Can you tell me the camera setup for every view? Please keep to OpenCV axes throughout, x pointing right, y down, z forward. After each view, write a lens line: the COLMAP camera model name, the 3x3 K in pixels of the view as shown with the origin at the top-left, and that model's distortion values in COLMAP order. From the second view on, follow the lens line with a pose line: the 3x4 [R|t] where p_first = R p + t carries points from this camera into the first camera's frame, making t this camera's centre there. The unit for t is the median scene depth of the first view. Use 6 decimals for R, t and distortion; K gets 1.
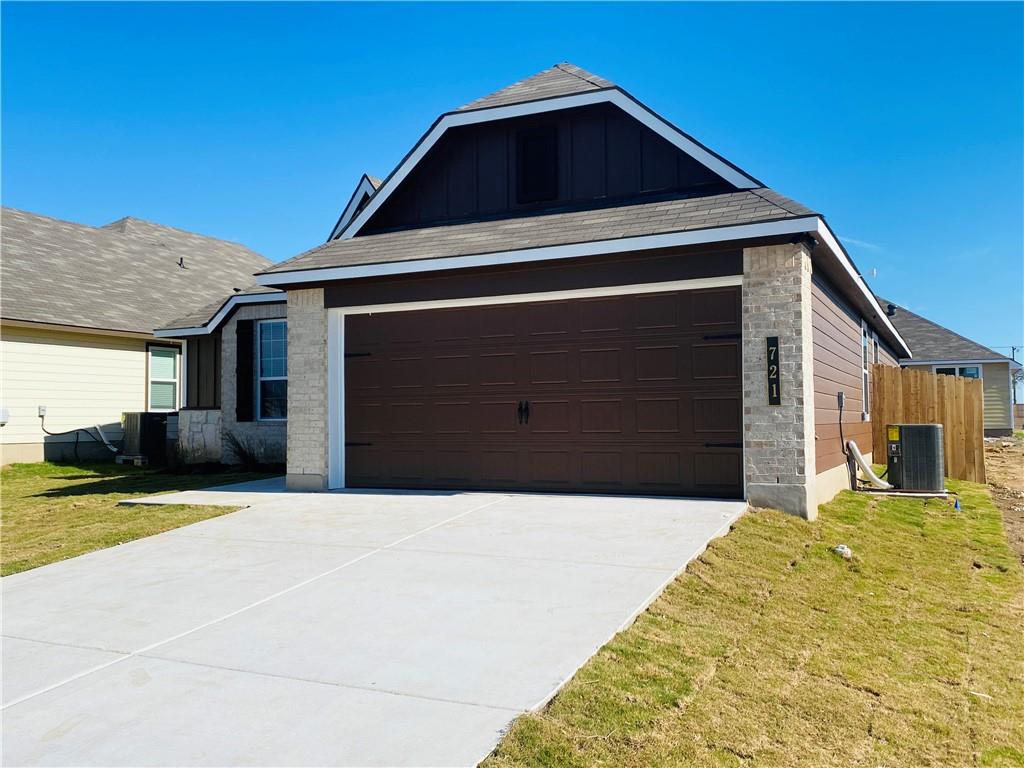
lens RADIAL K [[918.3, 0, 514.4], [0, 918.3, 384.2], [0, 0, 1]] dist [0.020466, 0.003938]
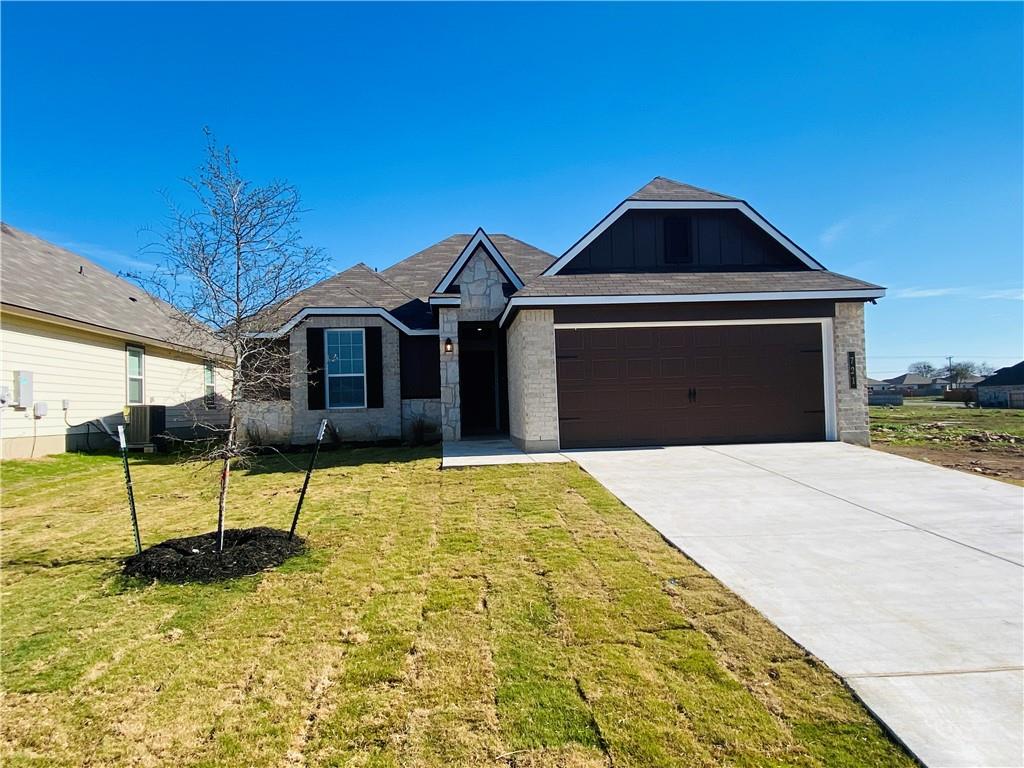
lens RADIAL K [[640.6, 0, 512.0], [0, 640.6, 387.4], [0, 0, 1]] dist [0.036238, -0.000175]
pose [[0.860636, 0.000299, 0.509220, -0.761990], [-0.000152, 1.000000, -0.000330, 0.016350], [-0.509220, 0.000207, 0.860636, 0.176932]]
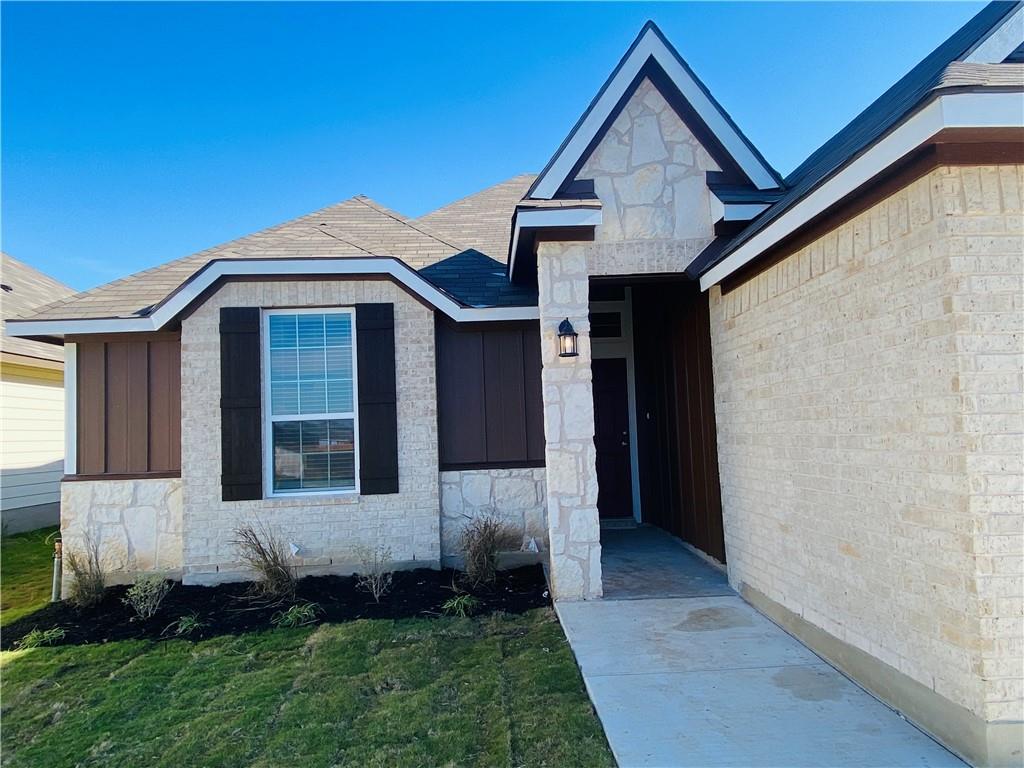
lens RADIAL K [[701.6, 0, 511.3], [0, 701.6, 386.1], [0, 0, 1]] dist [0.028499, -0.000145]
pose [[0.889041, 0.005786, 0.457791, -0.511016], [0.009947, 0.999440, -0.031951, -0.014858], [-0.457719, 0.032959, 0.888486, 0.855429]]
